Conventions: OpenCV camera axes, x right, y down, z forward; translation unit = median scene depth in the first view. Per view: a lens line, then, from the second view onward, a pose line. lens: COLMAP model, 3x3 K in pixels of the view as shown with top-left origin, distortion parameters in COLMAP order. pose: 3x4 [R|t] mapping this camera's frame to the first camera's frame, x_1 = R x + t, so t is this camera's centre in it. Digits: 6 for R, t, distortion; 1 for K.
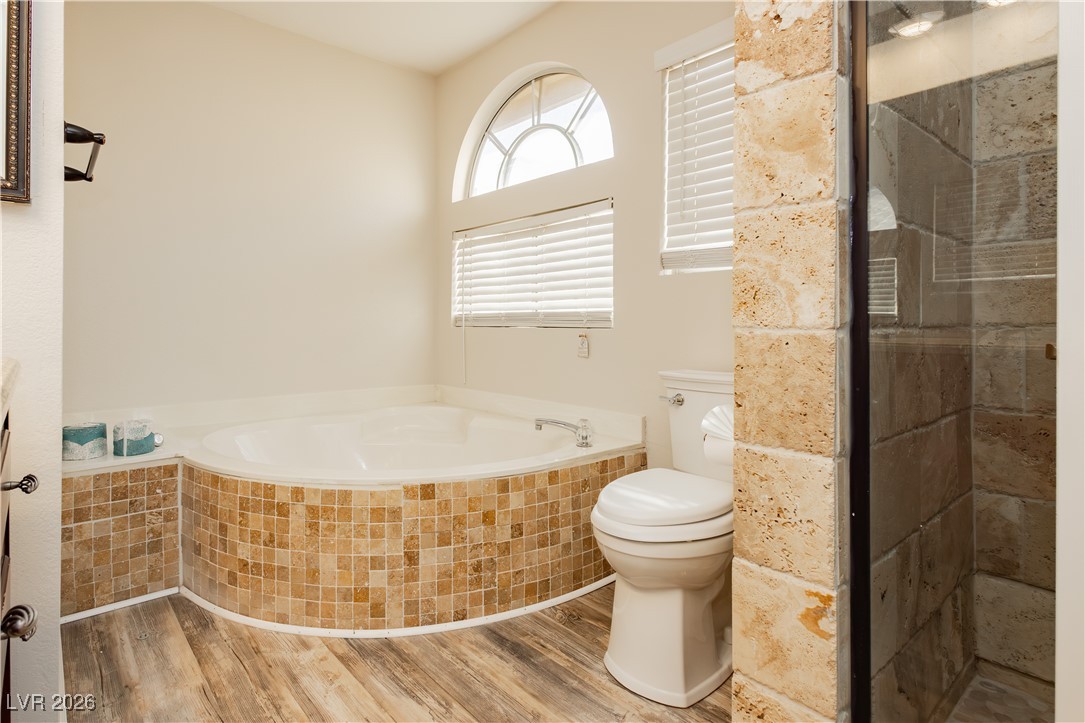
lens RADIAL K [[553.6, 0, 472.2], [0, 553.6, 321.4], [0, 0, 1]] dist [0.008019, -0.000920]
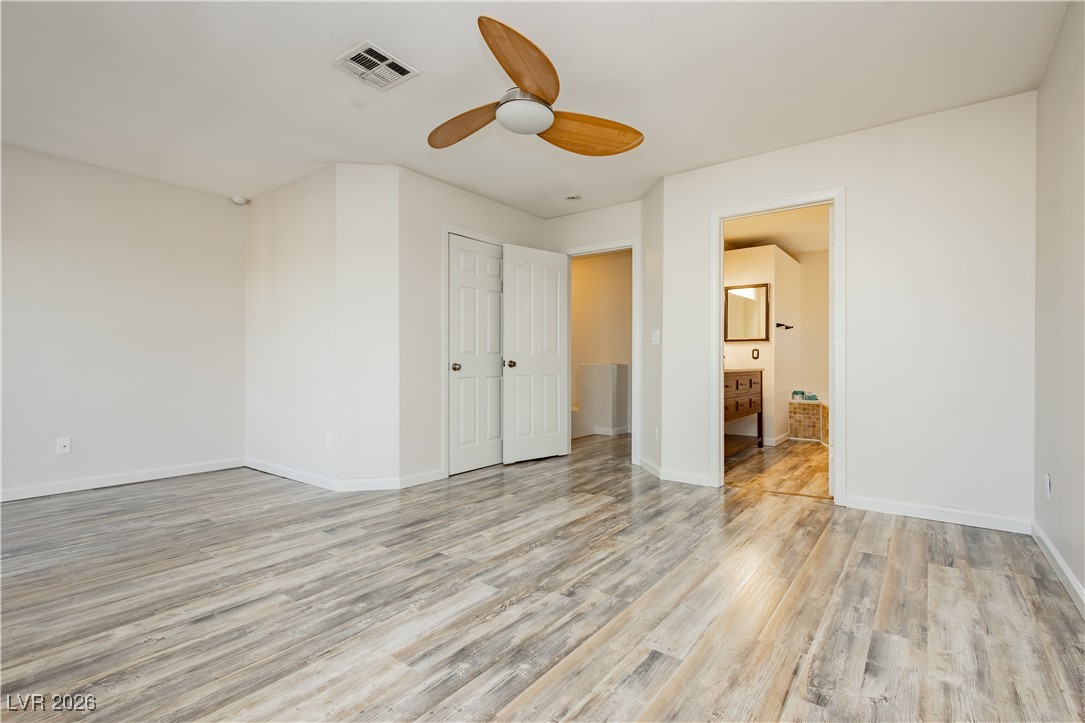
lens RADIAL K [[512.8, 0, 545.5], [0, 512.8, 372.9], [0, 0, 1]] dist [0.003452, -0.000014]
pose [[0.258852, 0.012390, -0.965838, 2.366890], [0.006320, 0.999875, 0.014520, 0.011035], [0.965896, -0.009863, 0.258741, -1.645421]]
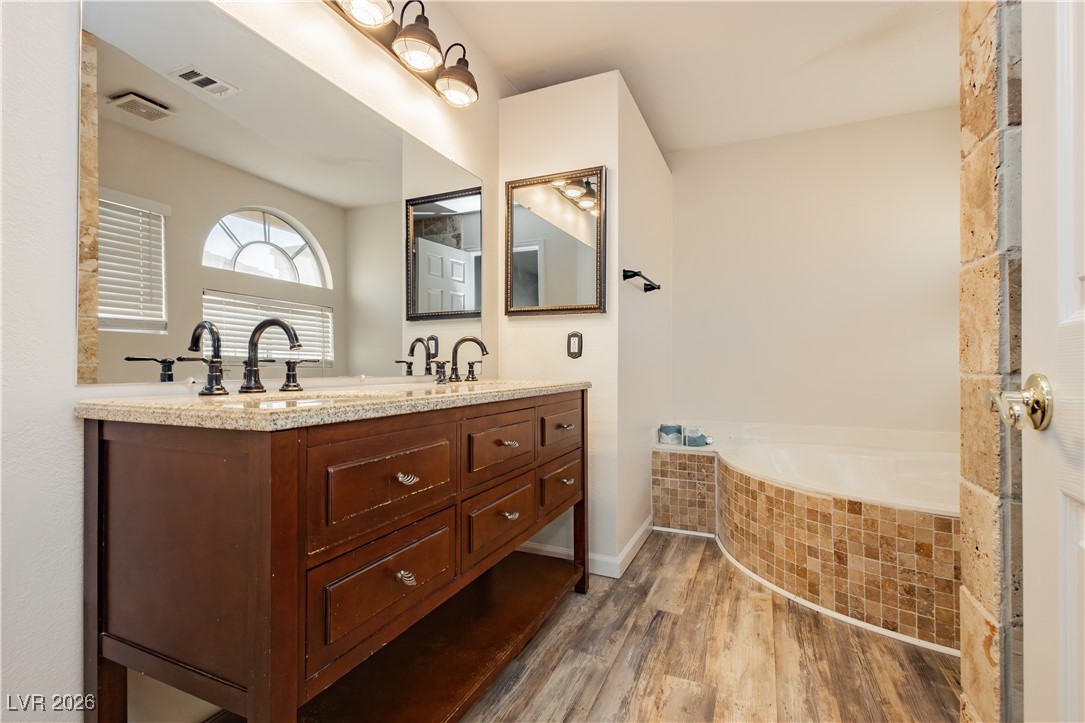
lens RADIAL K [[497.0, 0, 541.5], [0, 497.0, 360.2], [0, 0, 1]] dist [0.009572, -0.004421]
pose [[0.468687, -0.009274, -0.883315, 0.557163], [0.001220, 0.999951, -0.009851, -0.002314], [0.883363, 0.003539, 0.468676, -0.107489]]
